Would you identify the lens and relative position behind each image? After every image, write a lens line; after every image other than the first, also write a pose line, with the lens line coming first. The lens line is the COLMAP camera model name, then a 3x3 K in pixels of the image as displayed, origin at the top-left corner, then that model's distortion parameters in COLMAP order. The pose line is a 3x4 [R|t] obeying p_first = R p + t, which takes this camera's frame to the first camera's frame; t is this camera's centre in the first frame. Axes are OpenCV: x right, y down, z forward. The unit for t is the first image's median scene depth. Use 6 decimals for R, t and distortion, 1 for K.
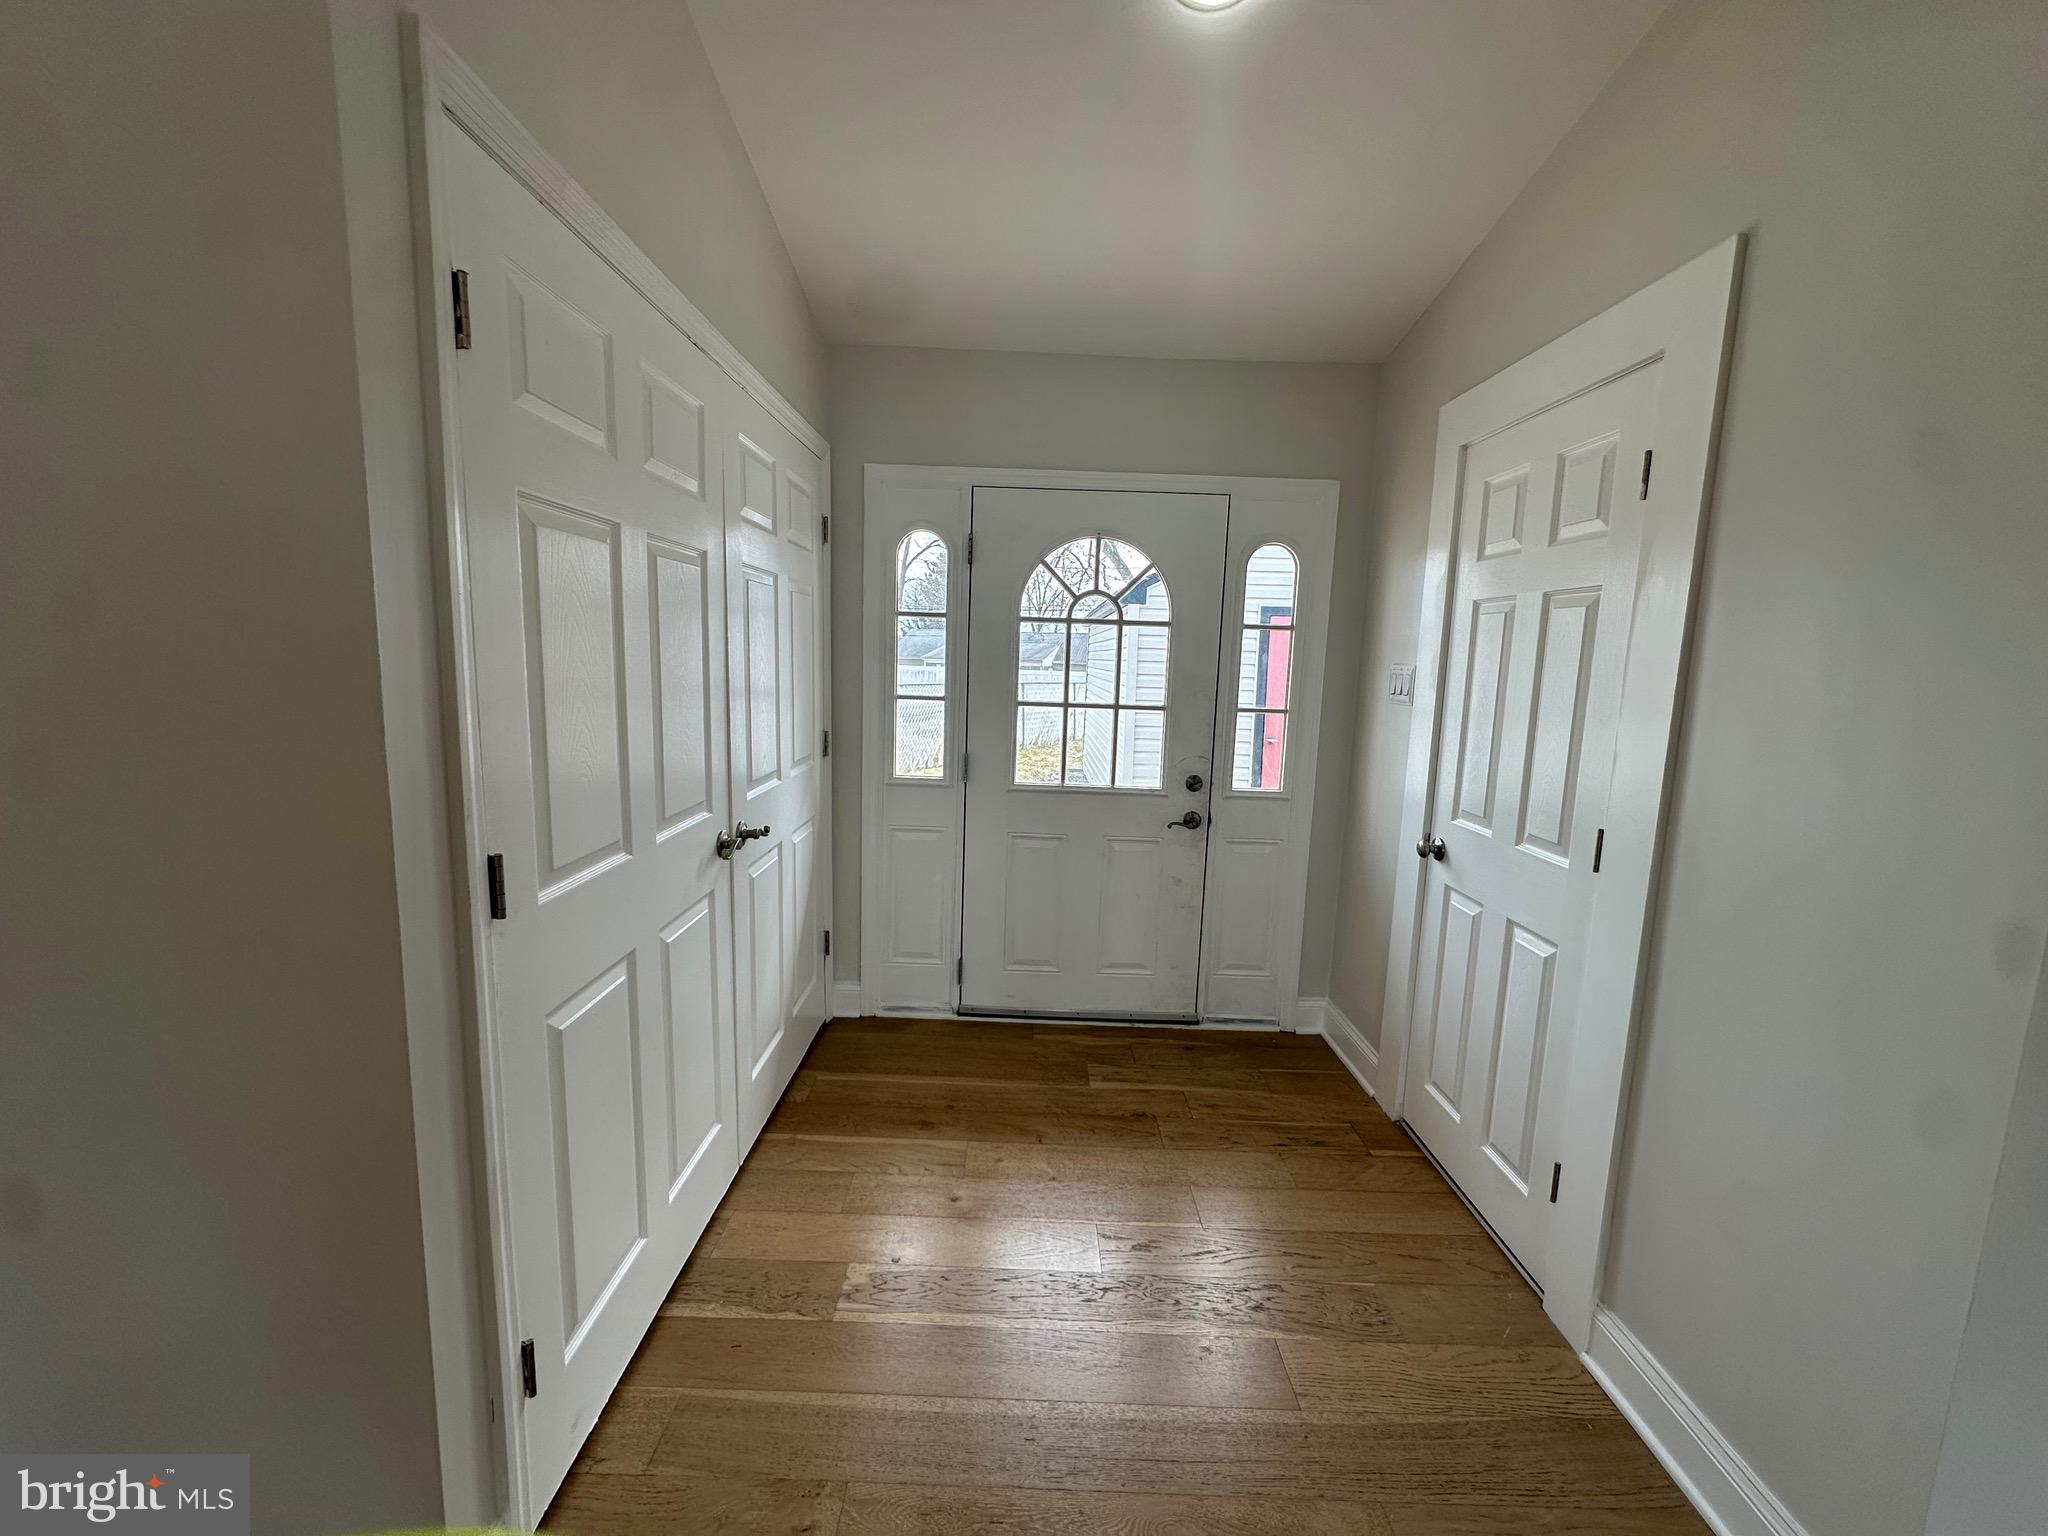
lens RADIAL K [[817.1, 0, 1023.8], [0, 817.1, 769.9], [0, 0, 1]] dist [-0.004242, 0.001298]
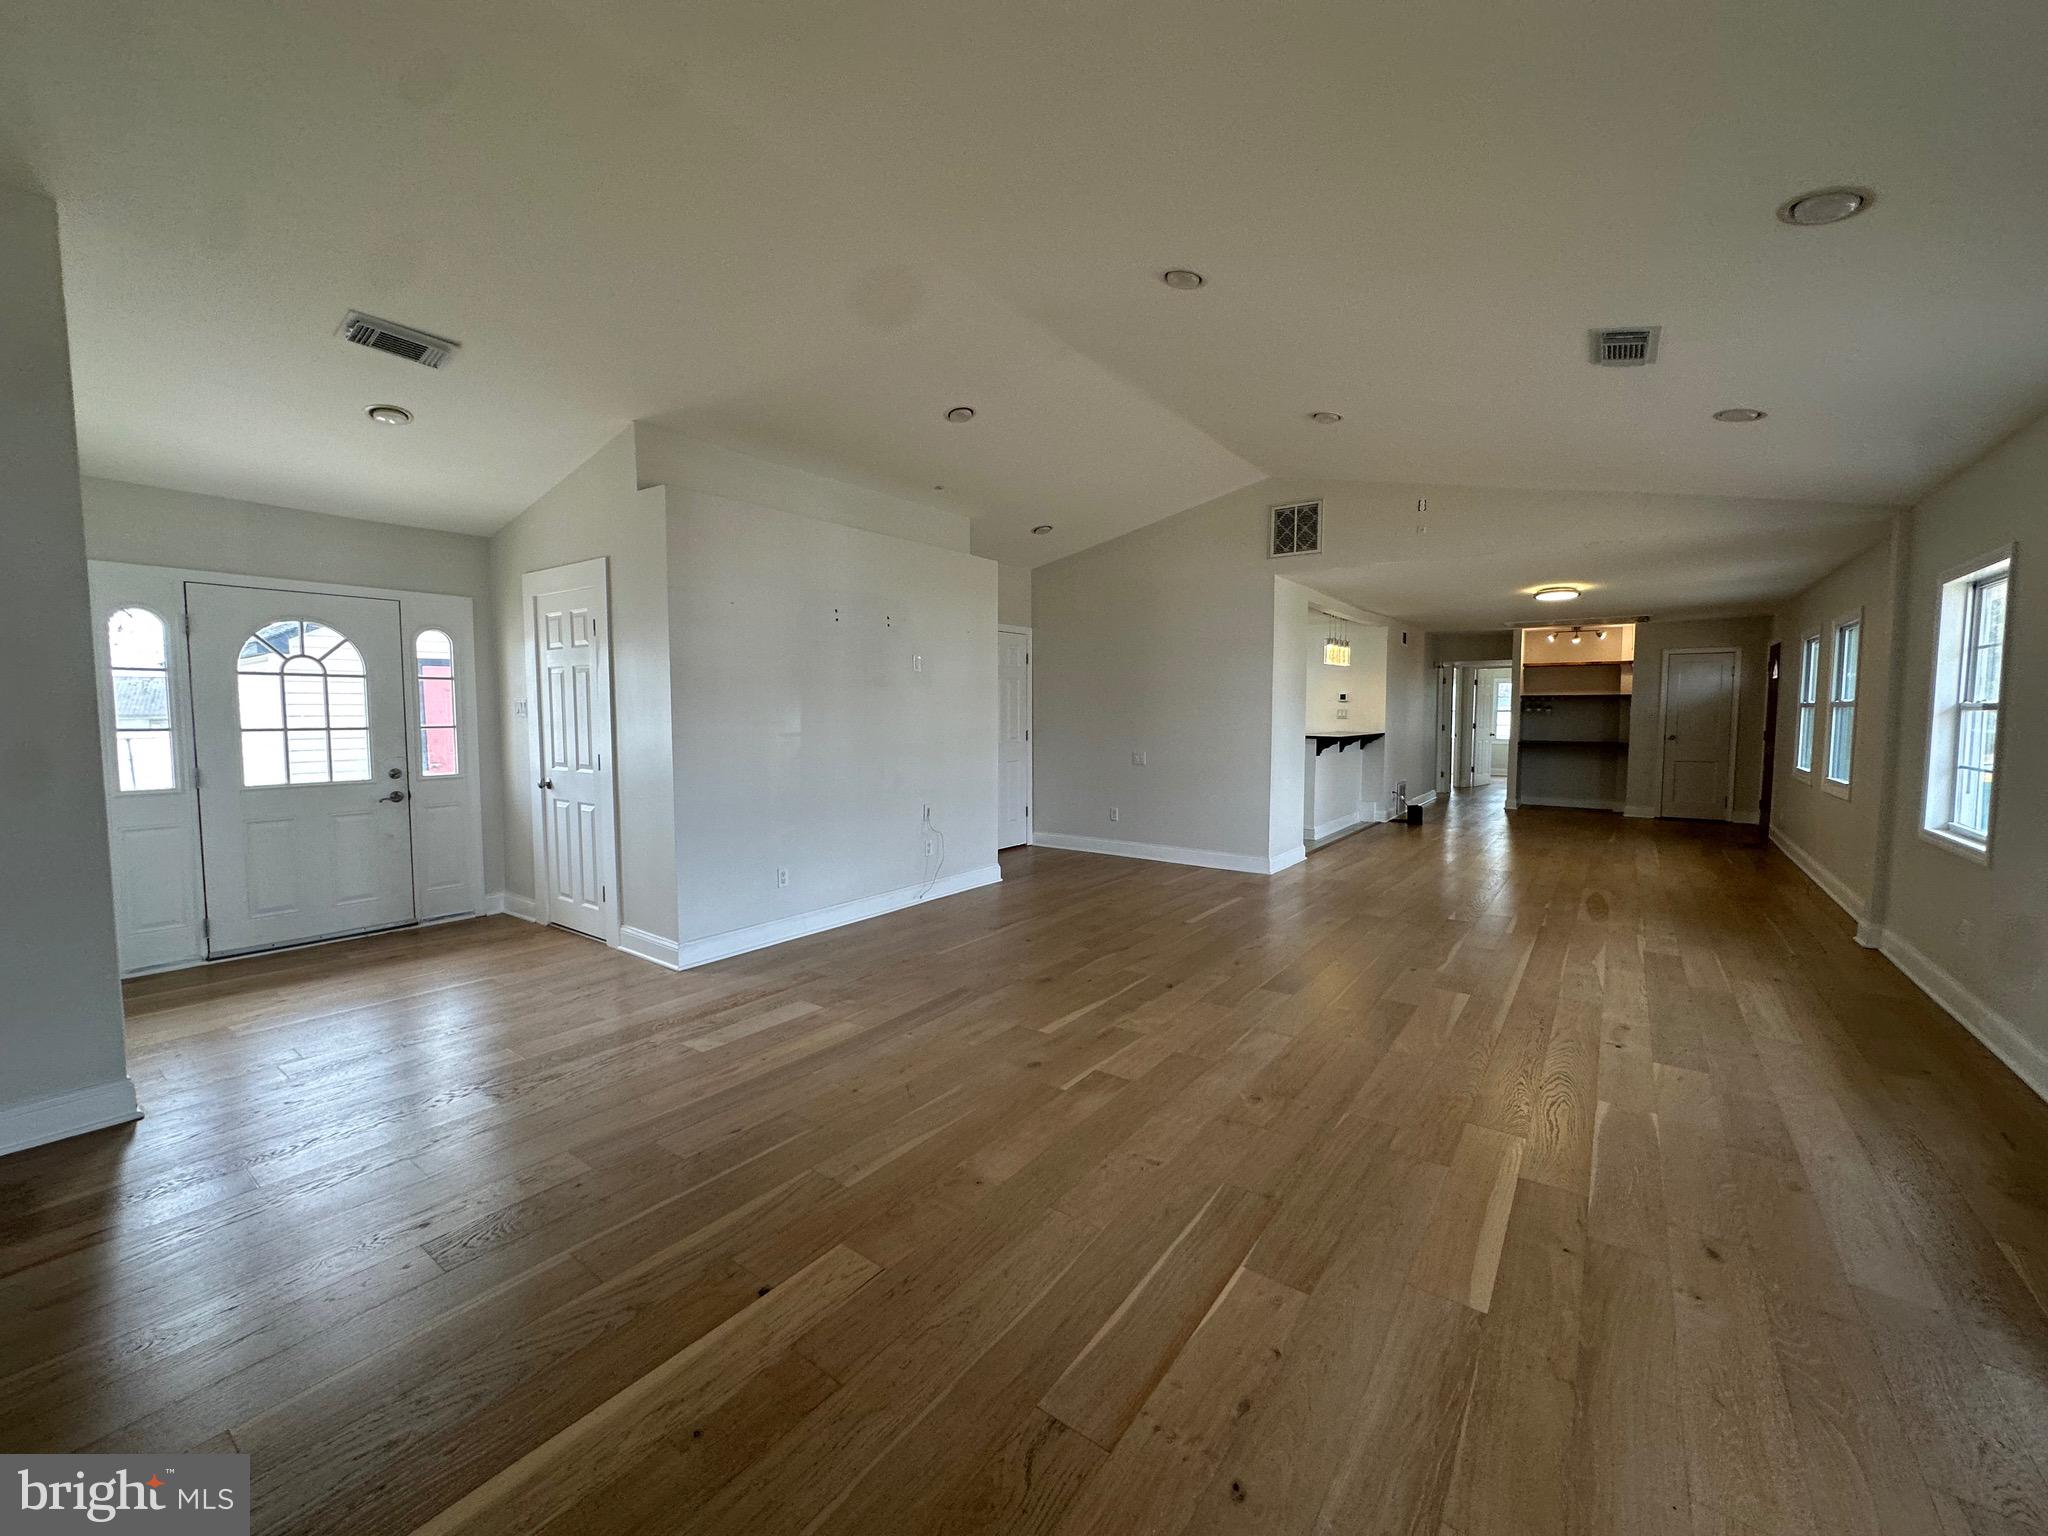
lens RADIAL K [[817.1, 0, 1021.9], [0, 817.1, 766.1], [0, 0, 1]] dist [-0.004242, 0.001298]
pose [[0.590730, -0.087110, 0.802153, -0.363491], [0.130907, 0.991331, 0.011250, 0.150303], [-0.796179, 0.098362, 0.597012, -0.983853]]
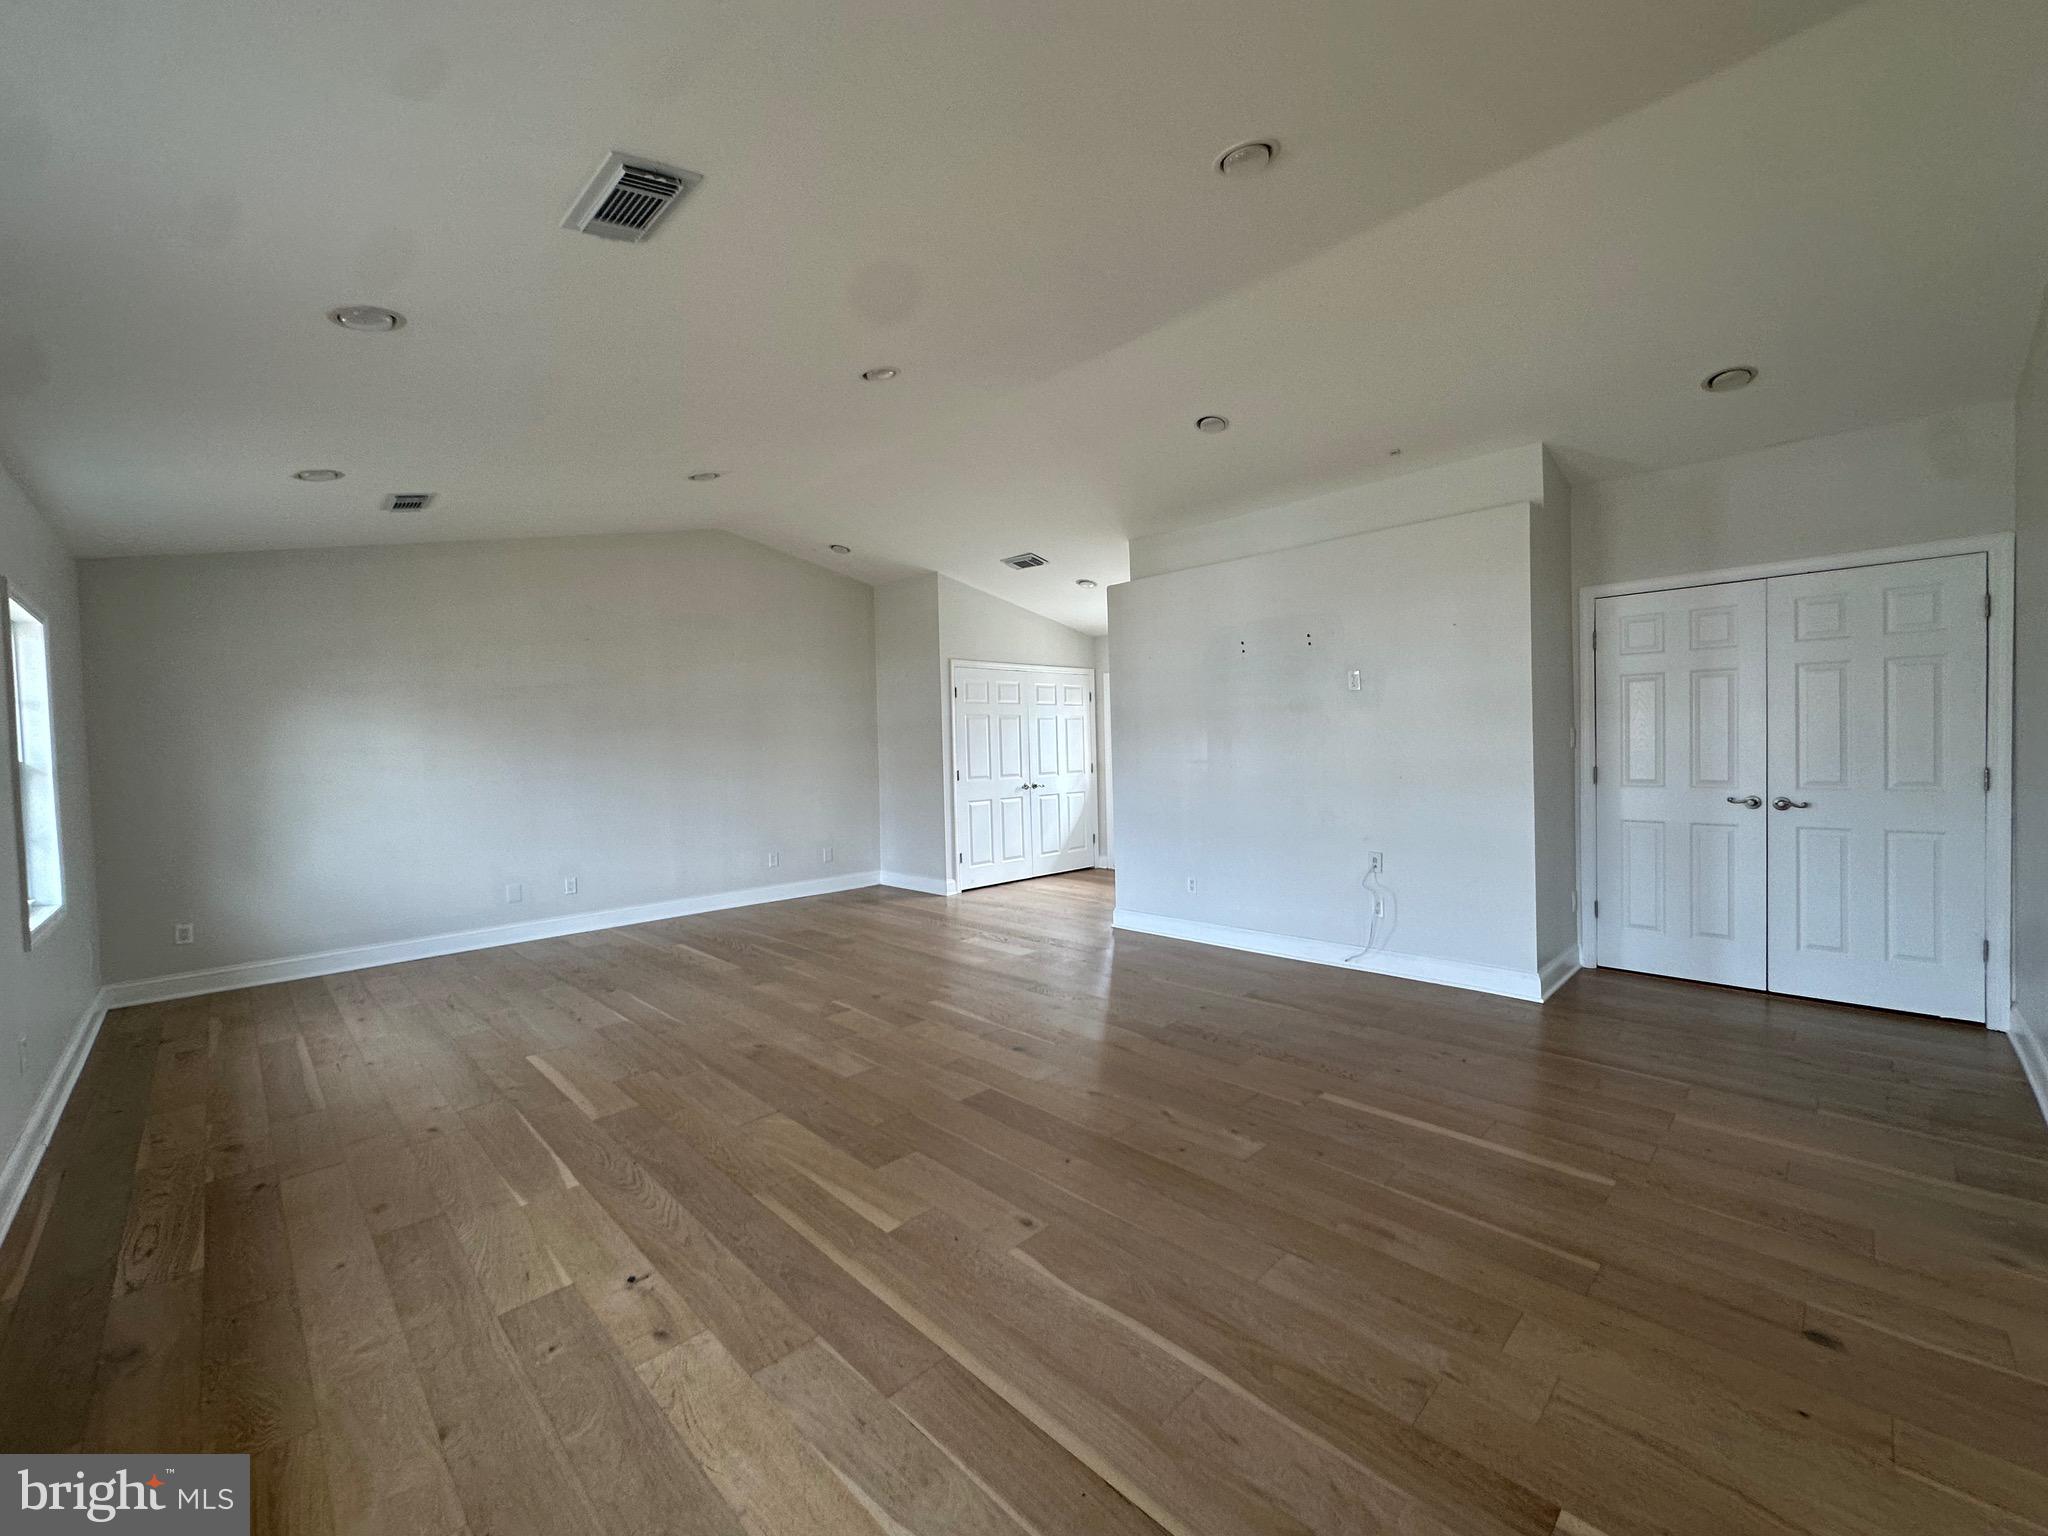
lens RADIAL K [[817.1, 0, 1016.9], [0, 817.1, 763.9], [0, 0, 1]] dist [-0.004242, 0.001298]
pose [[0.701011, -0.031435, -0.712457, 1.640314], [-0.054143, 0.993799, -0.097122, 0.250400], [0.711092, 0.106659, 0.694962, -1.221018]]
